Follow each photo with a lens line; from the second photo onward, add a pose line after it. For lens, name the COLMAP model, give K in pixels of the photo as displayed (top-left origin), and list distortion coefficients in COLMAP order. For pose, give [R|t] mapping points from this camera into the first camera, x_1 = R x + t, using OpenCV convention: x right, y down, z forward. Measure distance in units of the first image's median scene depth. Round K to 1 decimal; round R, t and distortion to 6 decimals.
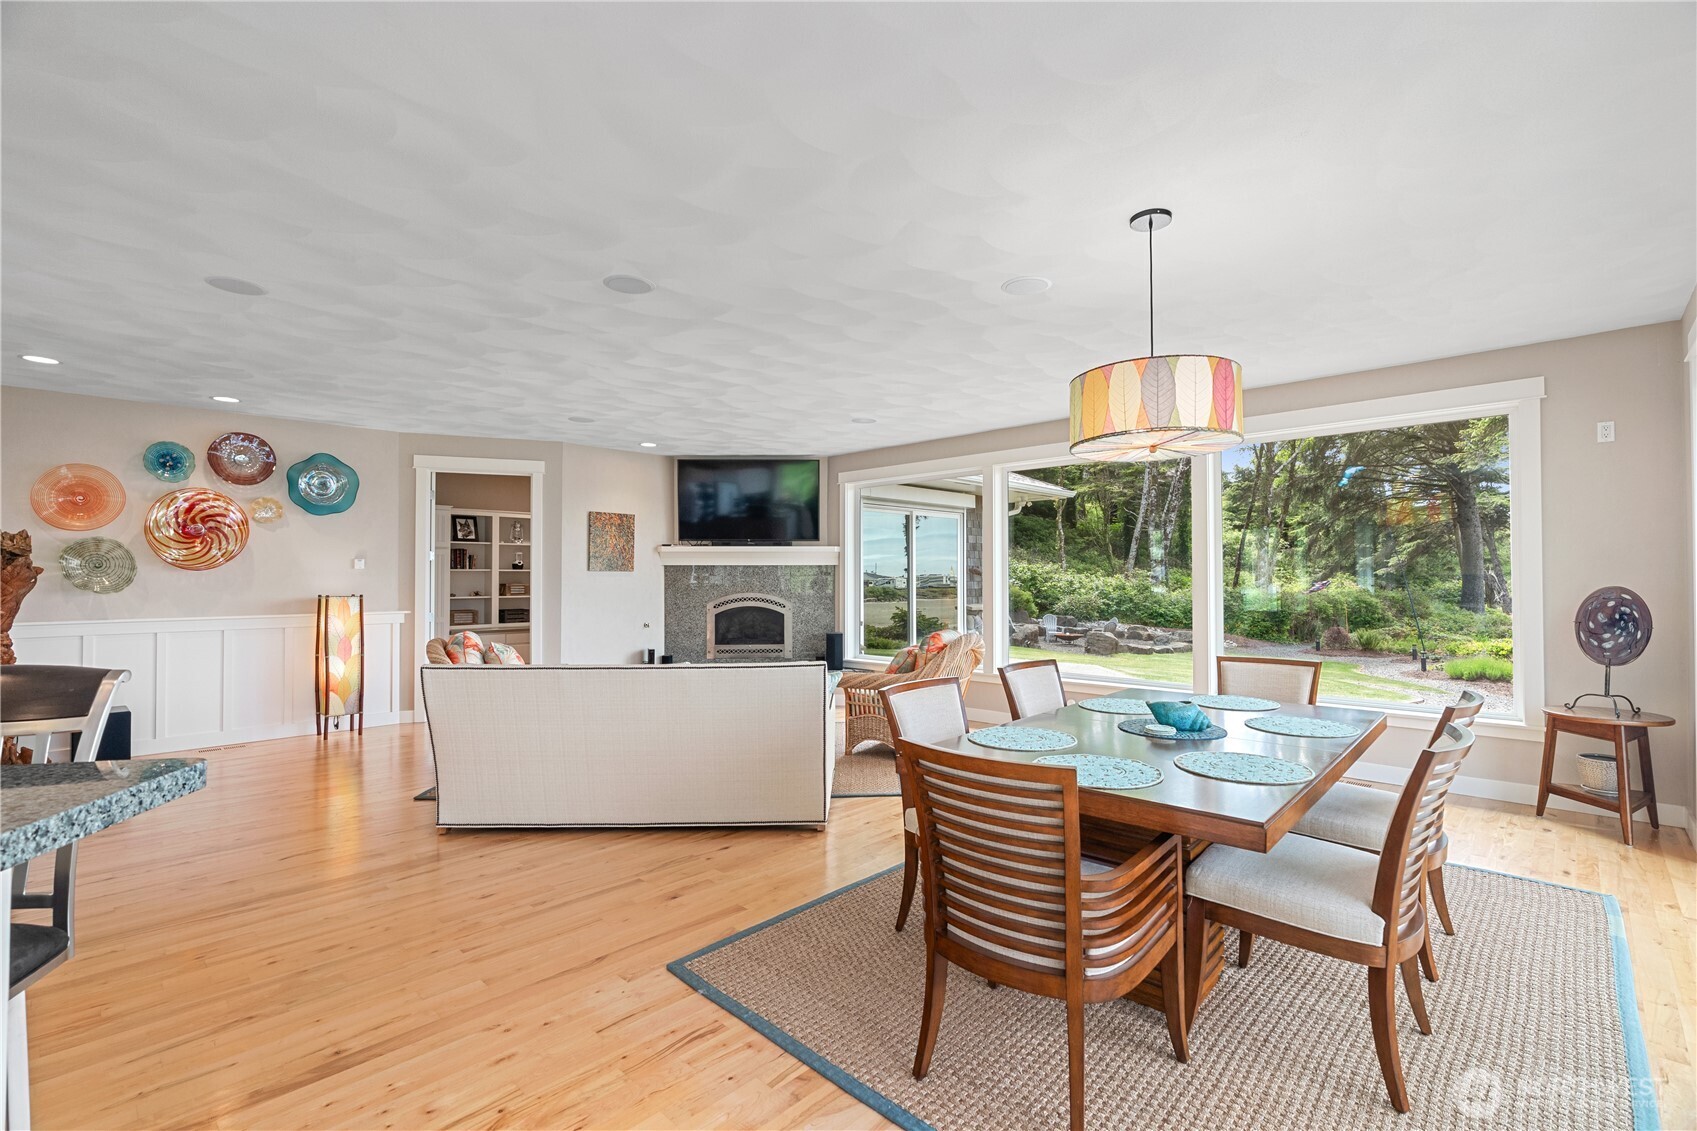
lens RADIAL K [[761.3, 0, 848.5], [0, 761.3, 567.5], [0, 0, 1]] dist [-0.004728, 0.000635]
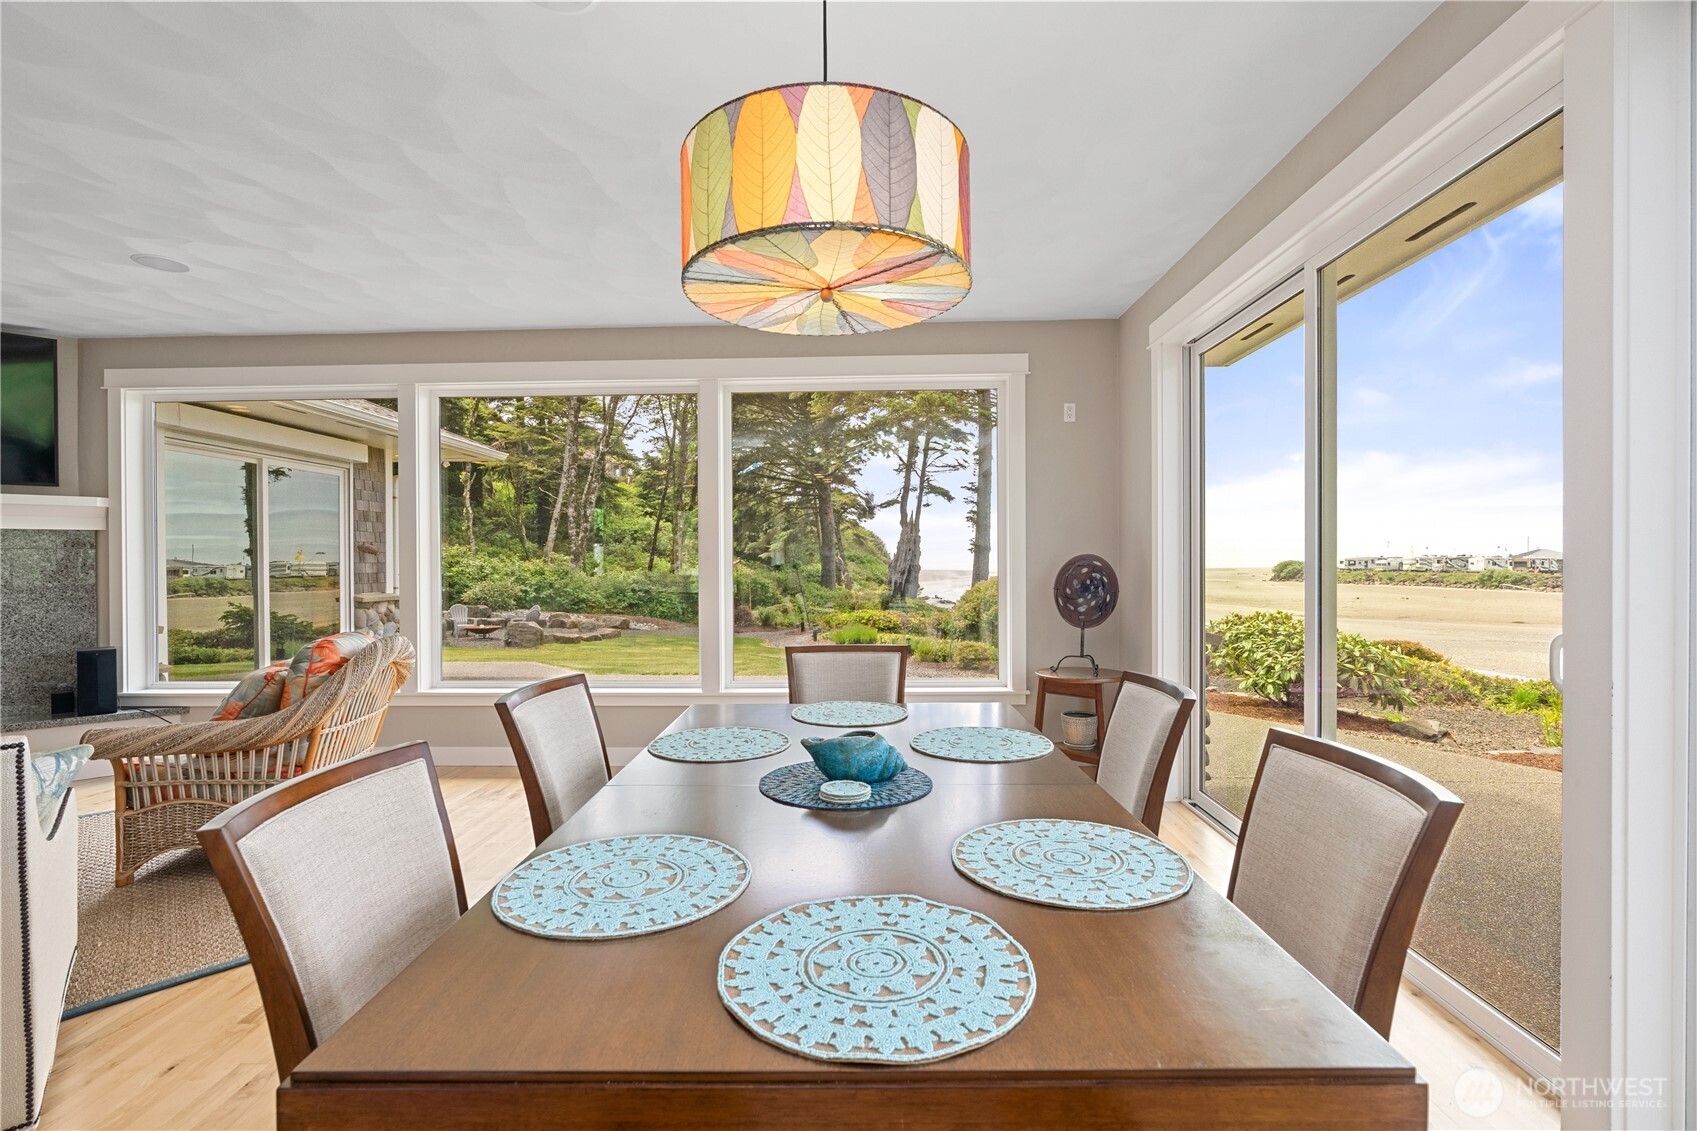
lens RADIAL K [[780.3, 0, 848.5], [0, 780.3, 565.5], [0, 0, 1]] dist [-0.001321, -0.000391]
pose [[0.741690, -0.006297, 0.670713, 0.006368], [-0.004022, 0.999896, 0.013835, 0.010136], [-0.670731, -0.012958, 0.741588, 0.153167]]
